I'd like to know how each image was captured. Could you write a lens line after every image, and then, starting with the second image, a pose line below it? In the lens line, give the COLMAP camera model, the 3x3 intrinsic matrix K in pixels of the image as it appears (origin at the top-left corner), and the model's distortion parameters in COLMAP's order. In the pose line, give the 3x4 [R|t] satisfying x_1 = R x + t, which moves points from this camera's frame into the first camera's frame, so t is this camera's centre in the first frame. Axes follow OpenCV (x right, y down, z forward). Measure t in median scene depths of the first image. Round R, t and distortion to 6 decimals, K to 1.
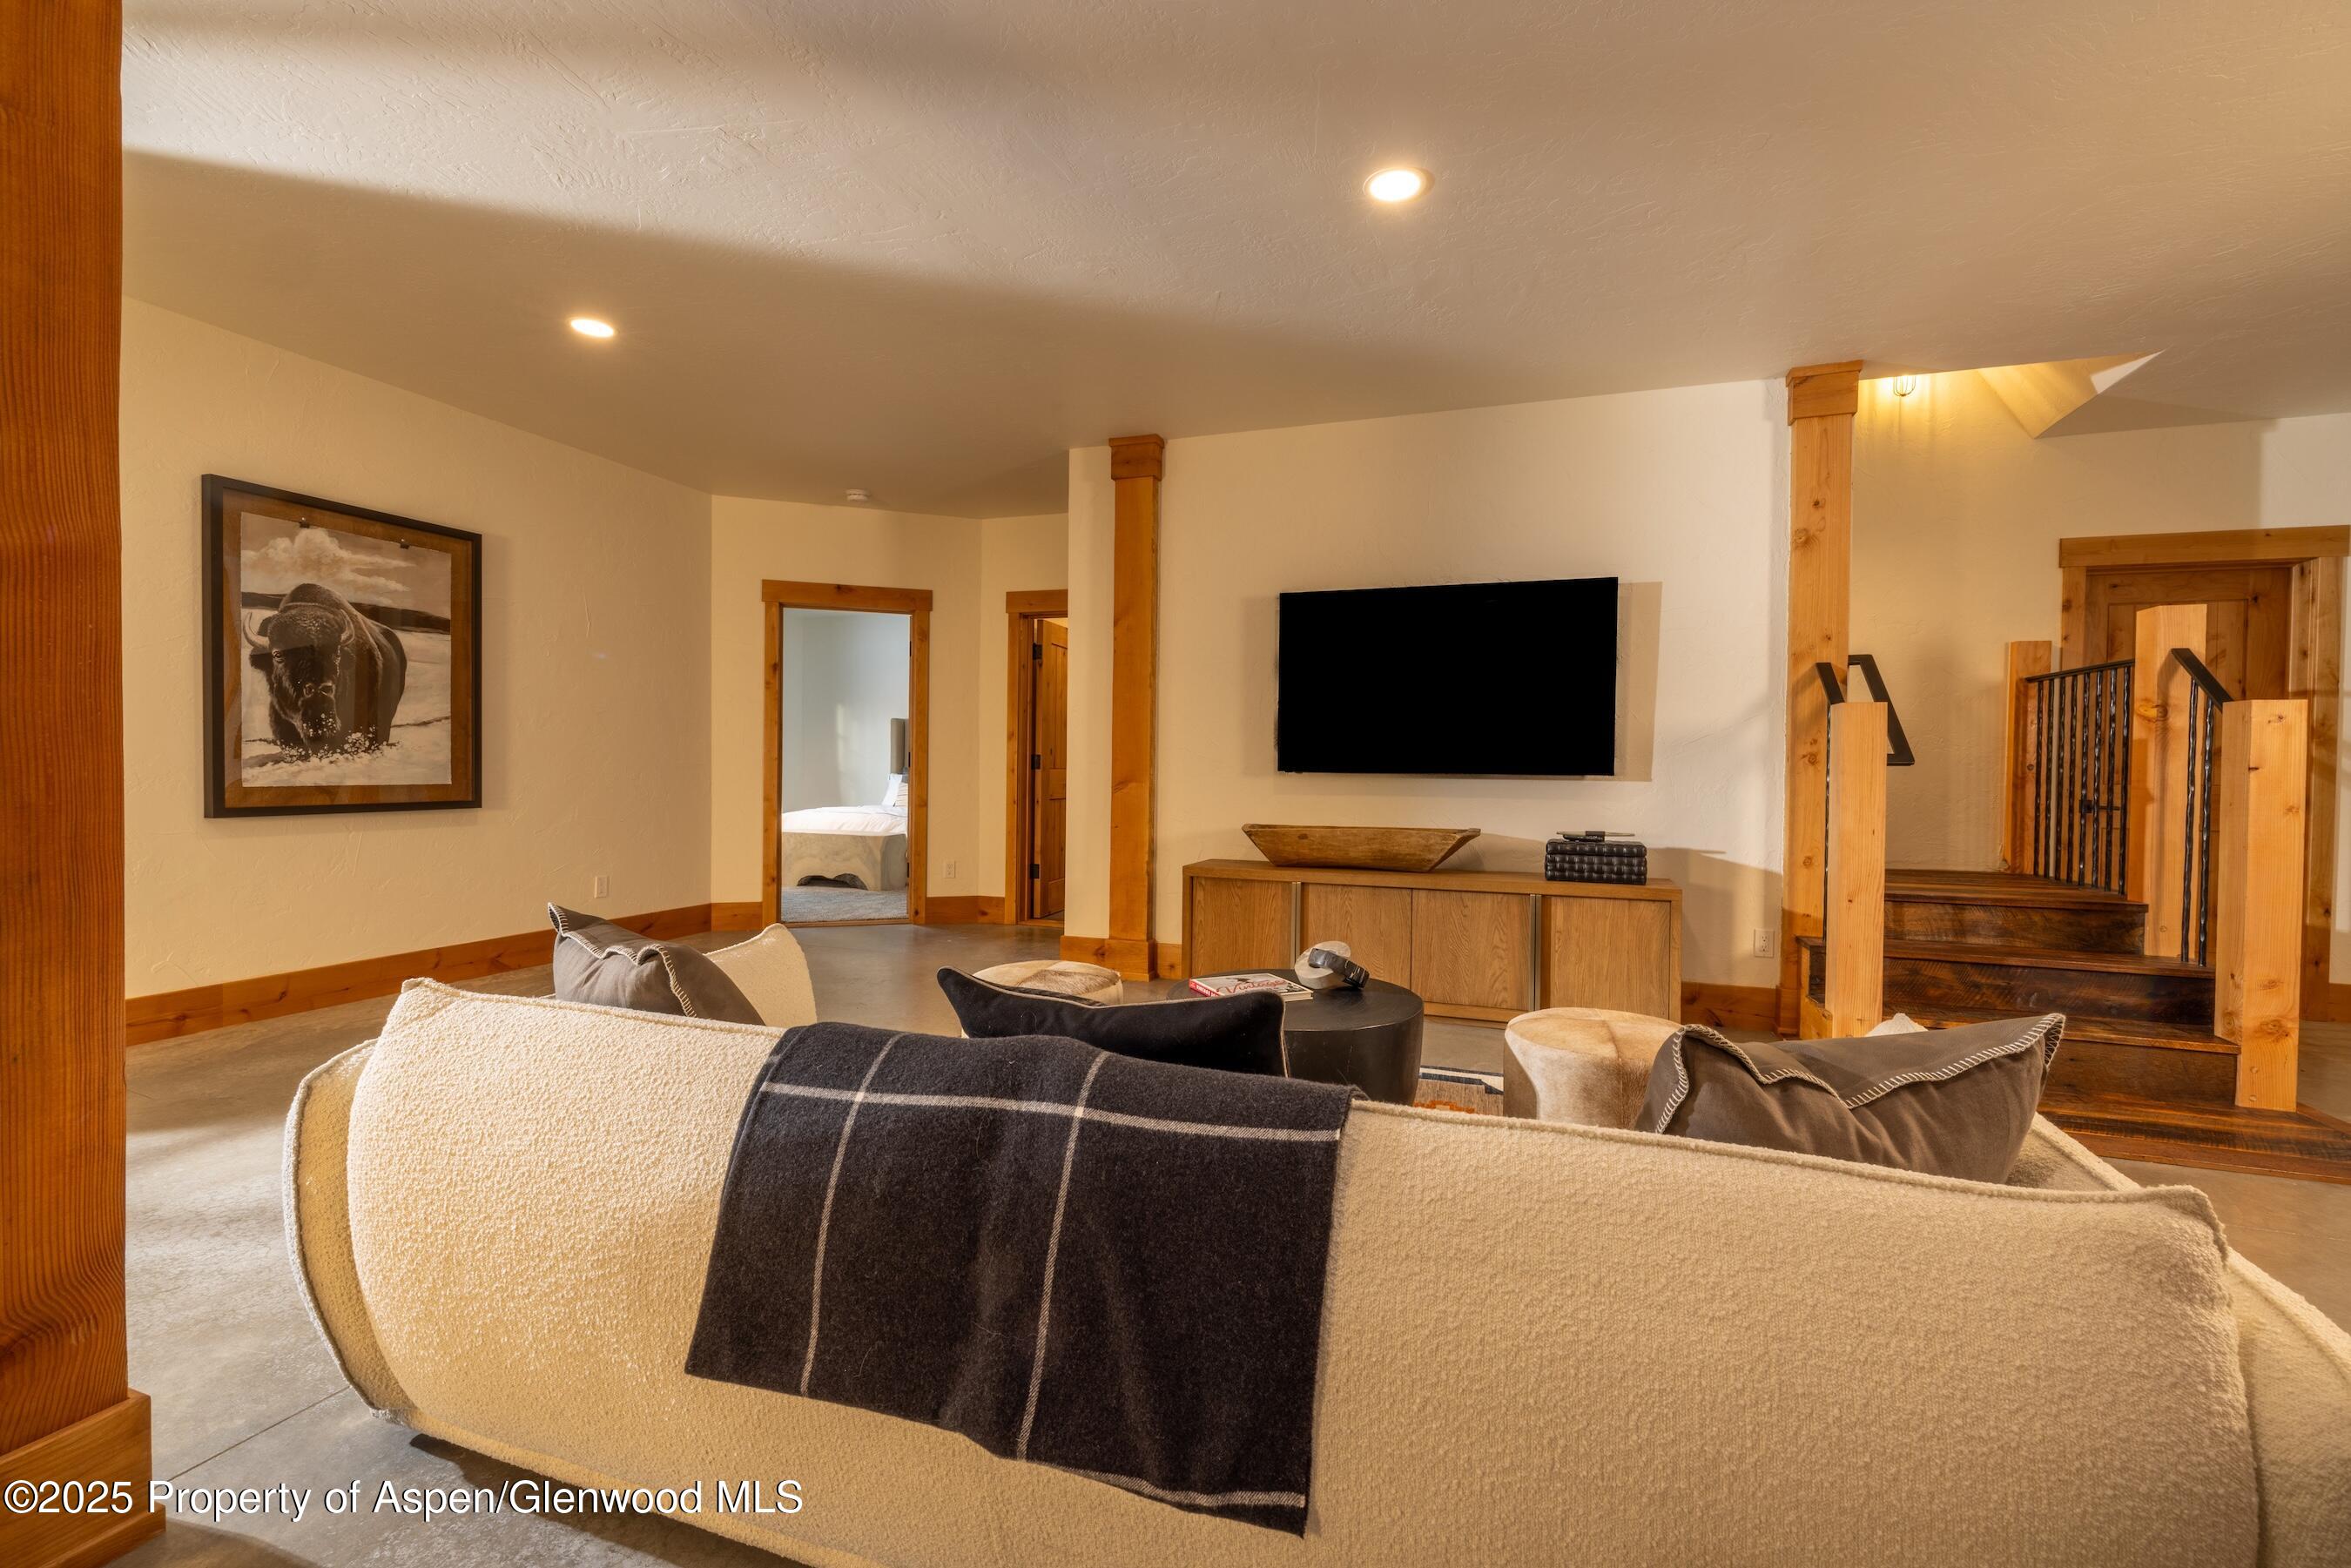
lens RADIAL K [[982.9, 0, 1181.2], [0, 982.9, 786.0], [0, 0, 1]] dist [0.000585, -0.000154]
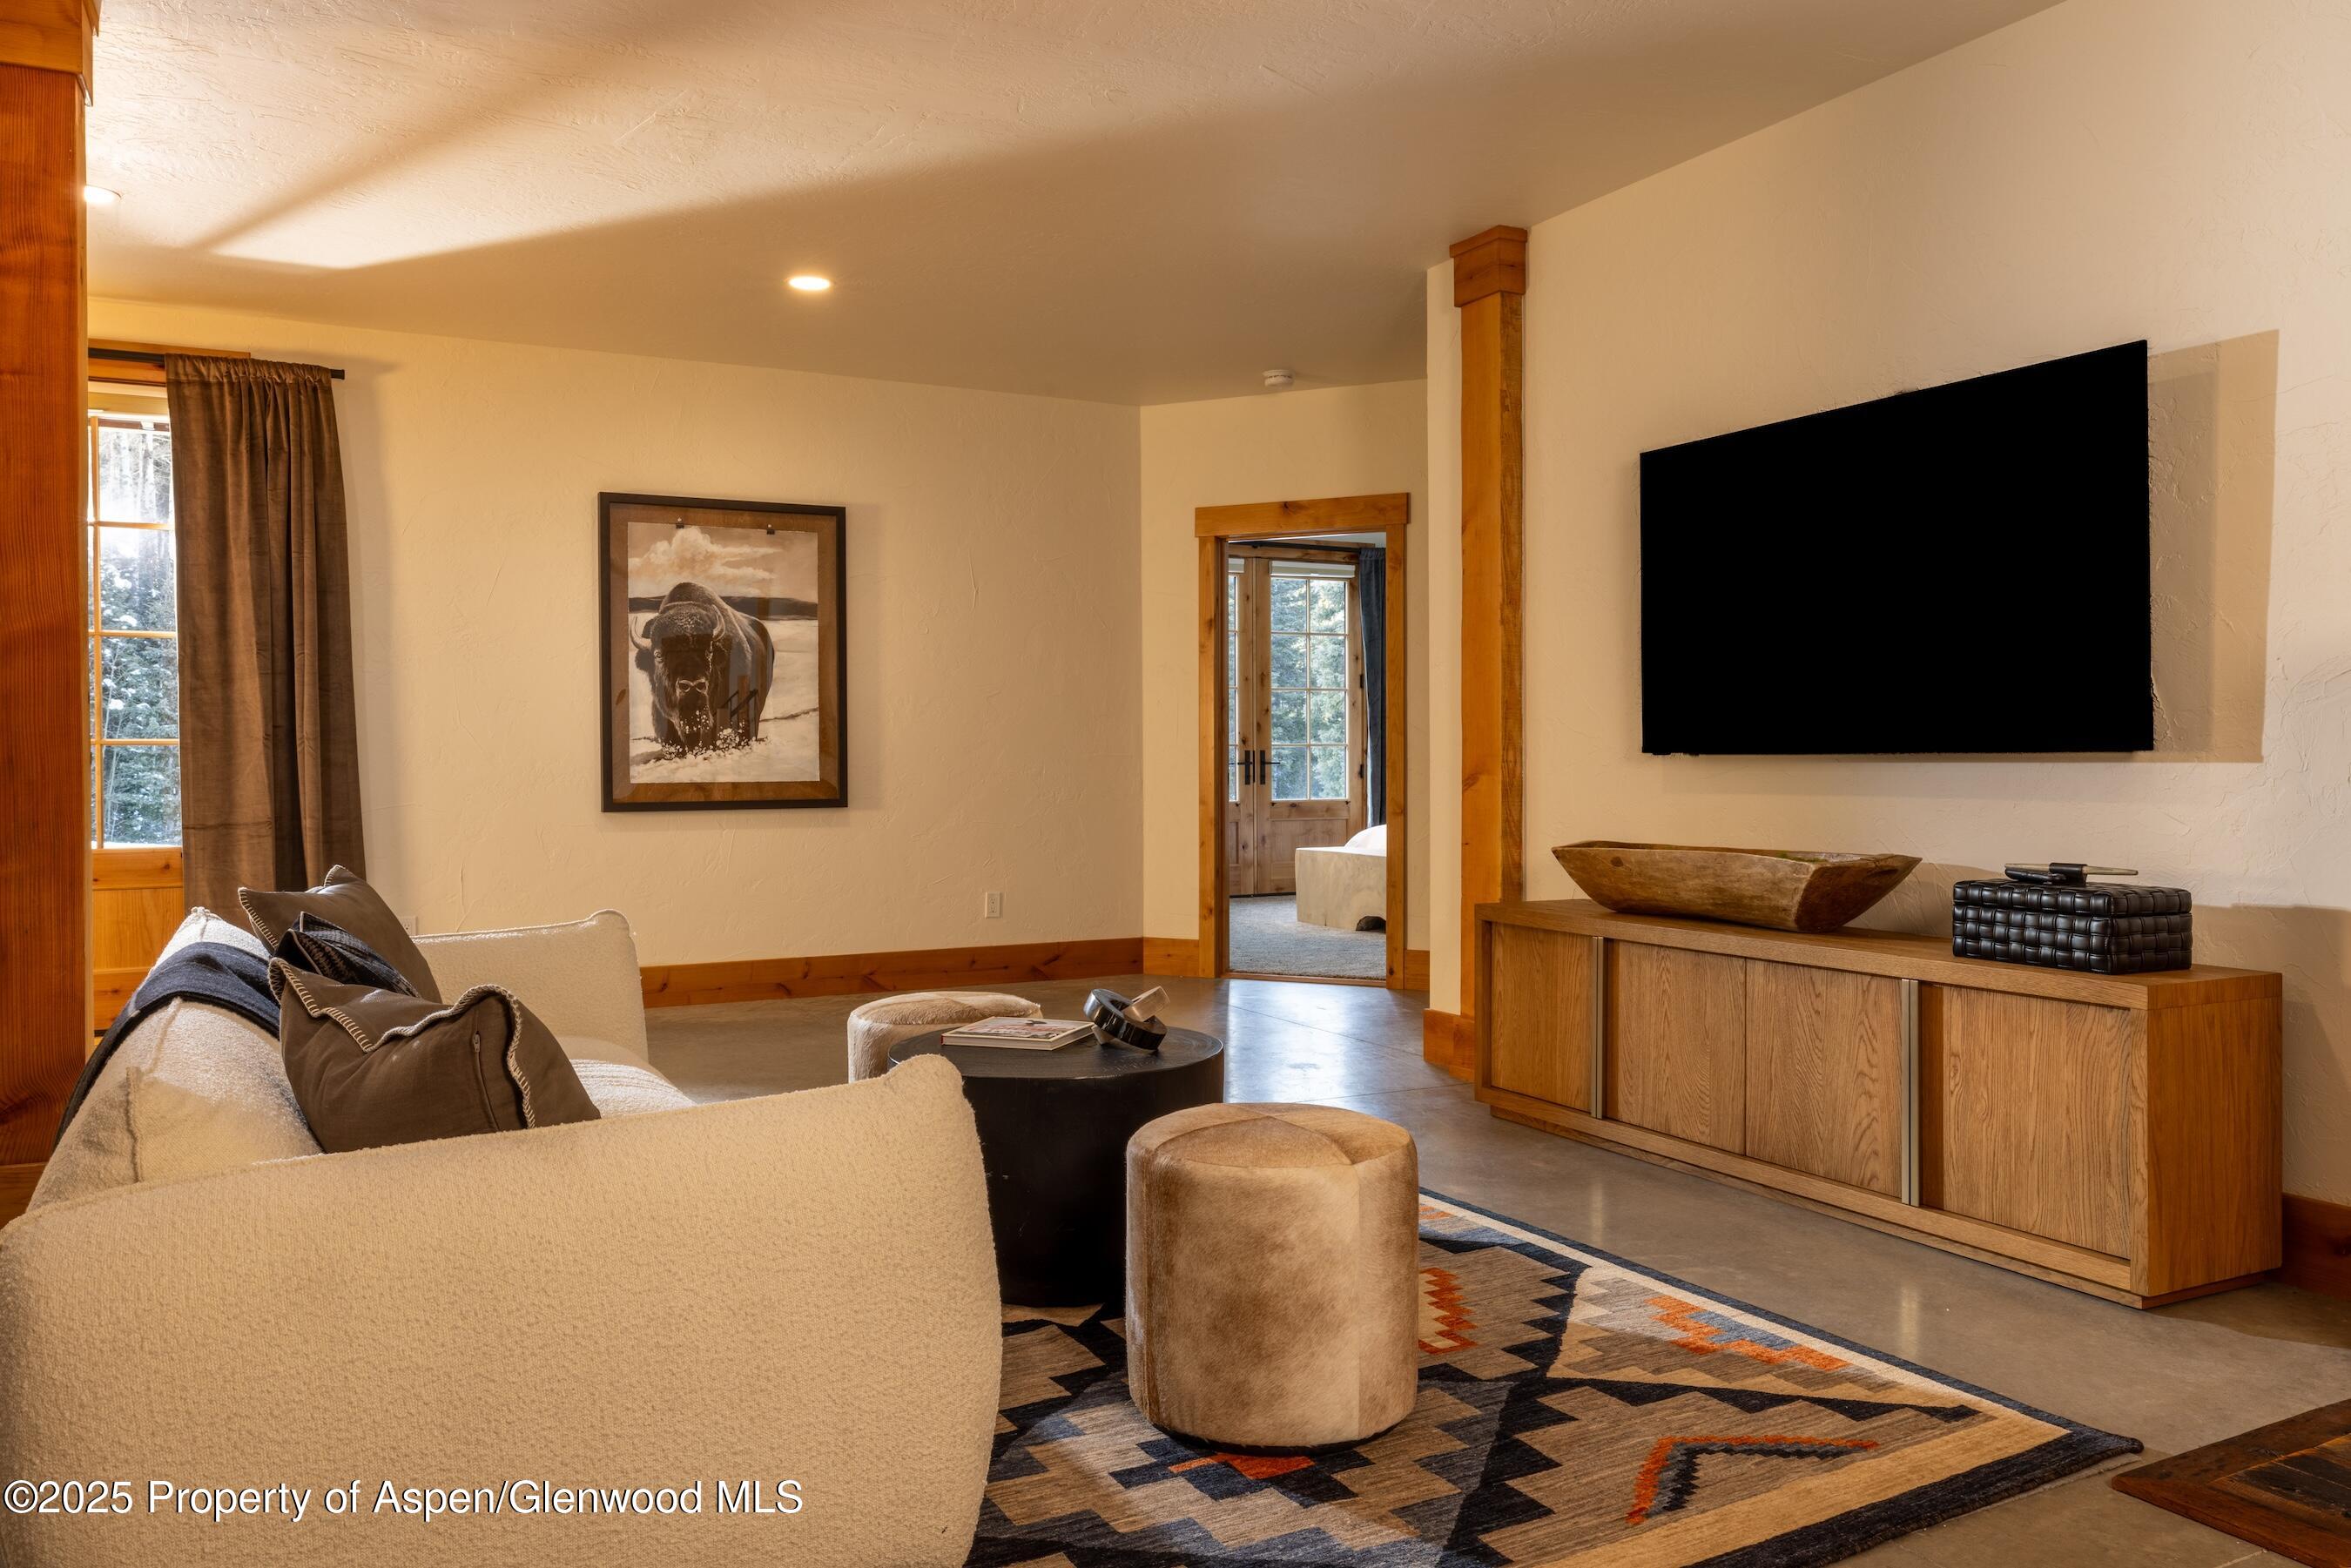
lens RADIAL K [[1721.0, 0, 1175.3], [0, 1721.0, 780.0], [0, 0, 1]] dist [0.004556, 0.007345]
pose [[0.727751, -0.004947, -0.685823, 0.666136], [-0.001200, 0.999963, -0.008487, 0.011326], [0.685840, 0.007000, 0.727718, 0.055881]]
